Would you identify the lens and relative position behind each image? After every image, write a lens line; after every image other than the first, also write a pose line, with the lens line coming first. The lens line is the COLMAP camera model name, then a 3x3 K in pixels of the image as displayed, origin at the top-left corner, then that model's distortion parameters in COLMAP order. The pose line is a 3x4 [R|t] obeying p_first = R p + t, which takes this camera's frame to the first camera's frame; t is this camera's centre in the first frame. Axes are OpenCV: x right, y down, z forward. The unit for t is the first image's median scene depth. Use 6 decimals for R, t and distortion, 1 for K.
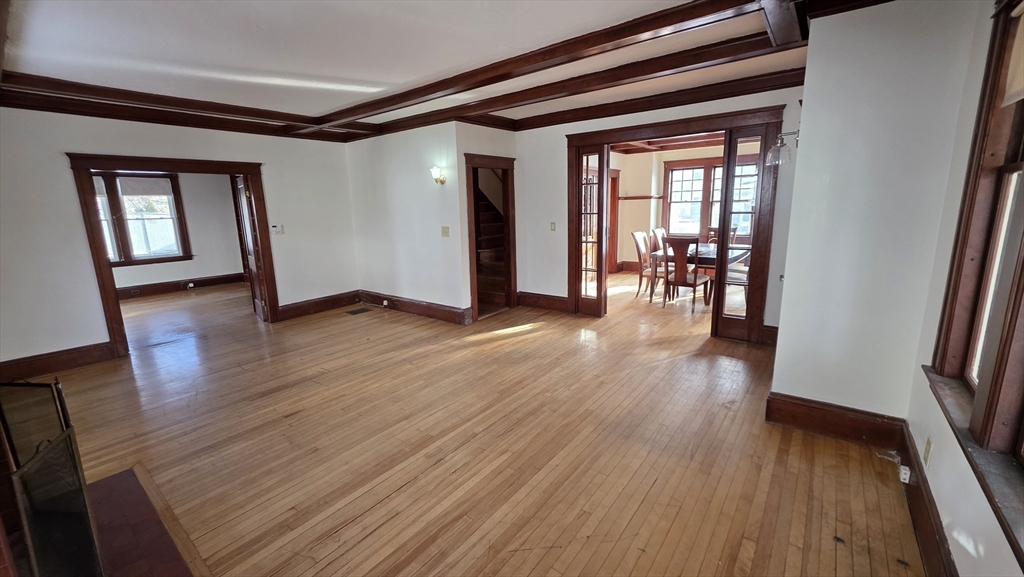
lens RADIAL K [[409.3, 0, 510.6], [0, 409.3, 287.2], [0, 0, 1]] dist [-0.005852, 0.000326]
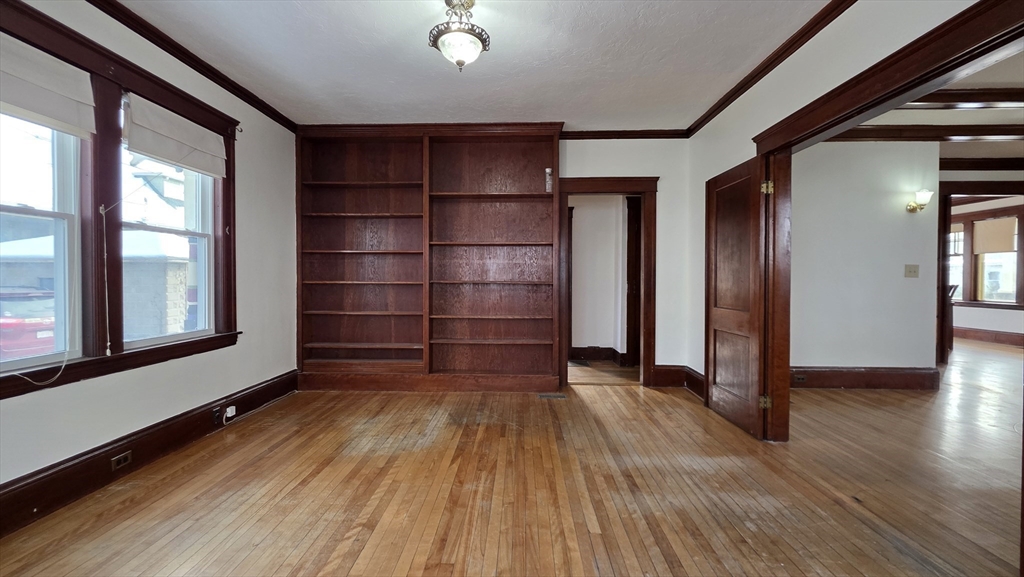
lens RADIAL K [[409.3, 0, 507.2], [0, 409.3, 286.7], [0, 0, 1]] dist [-0.005852, 0.000326]
pose [[0.811065, 0.012693, 0.584819, -1.270766], [0.092336, 0.984452, -0.149424, -0.062046], [-0.577623, 0.175192, 0.797283, 0.842068]]
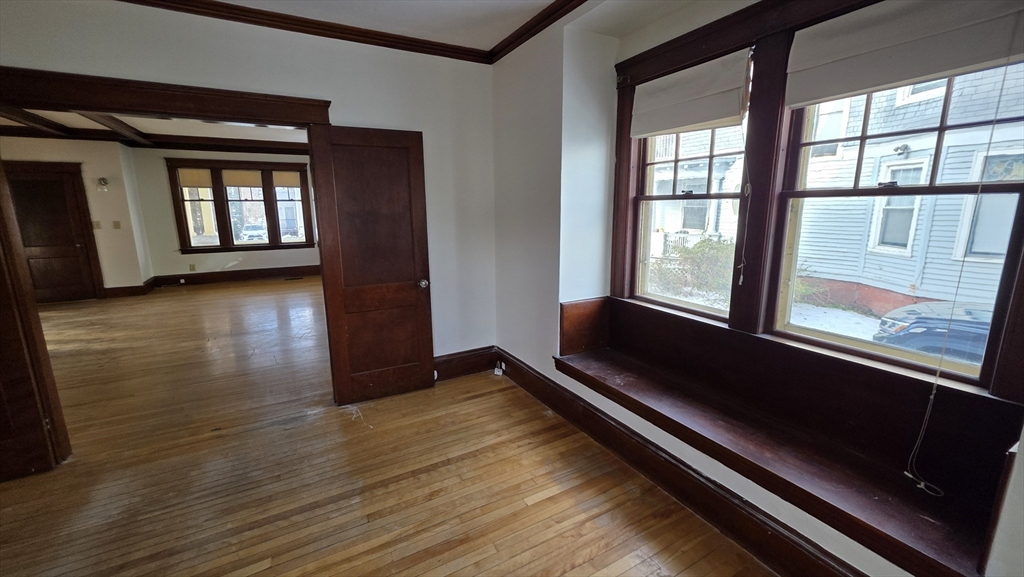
lens RADIAL K [[409.3, 0, 508.1], [0, 409.3, 287.0], [0, 0, 1]] dist [-0.005852, 0.000326]
pose [[-0.919646, -0.043132, 0.390373, -1.294260], [0.107248, 0.928596, 0.355256, -0.196063], [-0.377822, 0.368577, -0.849354, 1.226402]]
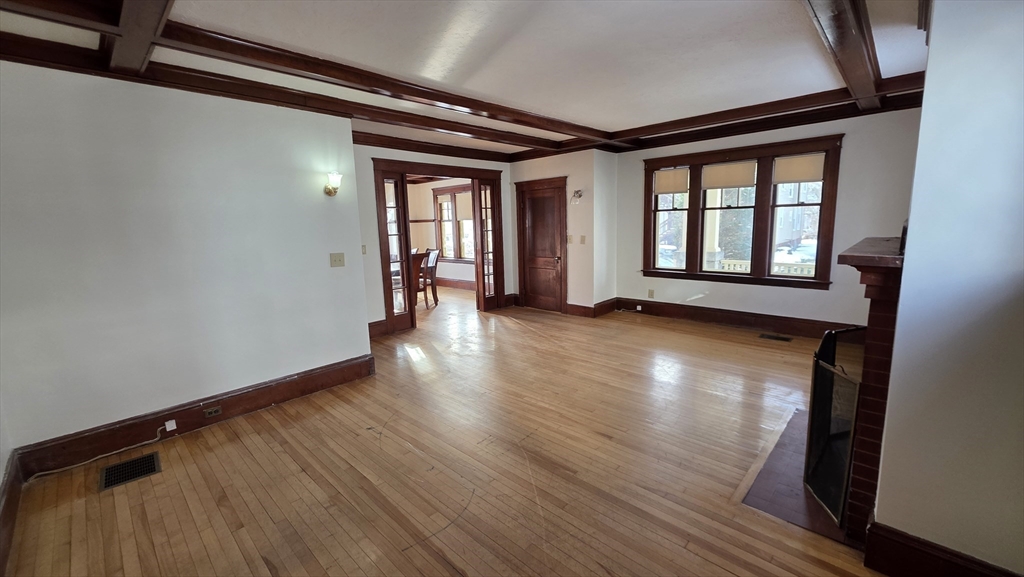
lens RADIAL K [[409.3, 0, 510.6], [0, 409.3, 286.4], [0, 0, 1]] dist [-0.005852, 0.000326]
pose [[0.093755, -0.133023, 0.986669, -0.874834], [0.224049, 0.968432, 0.109275, -0.101741], [-0.970058, 0.210817, 0.120599, 0.627246]]
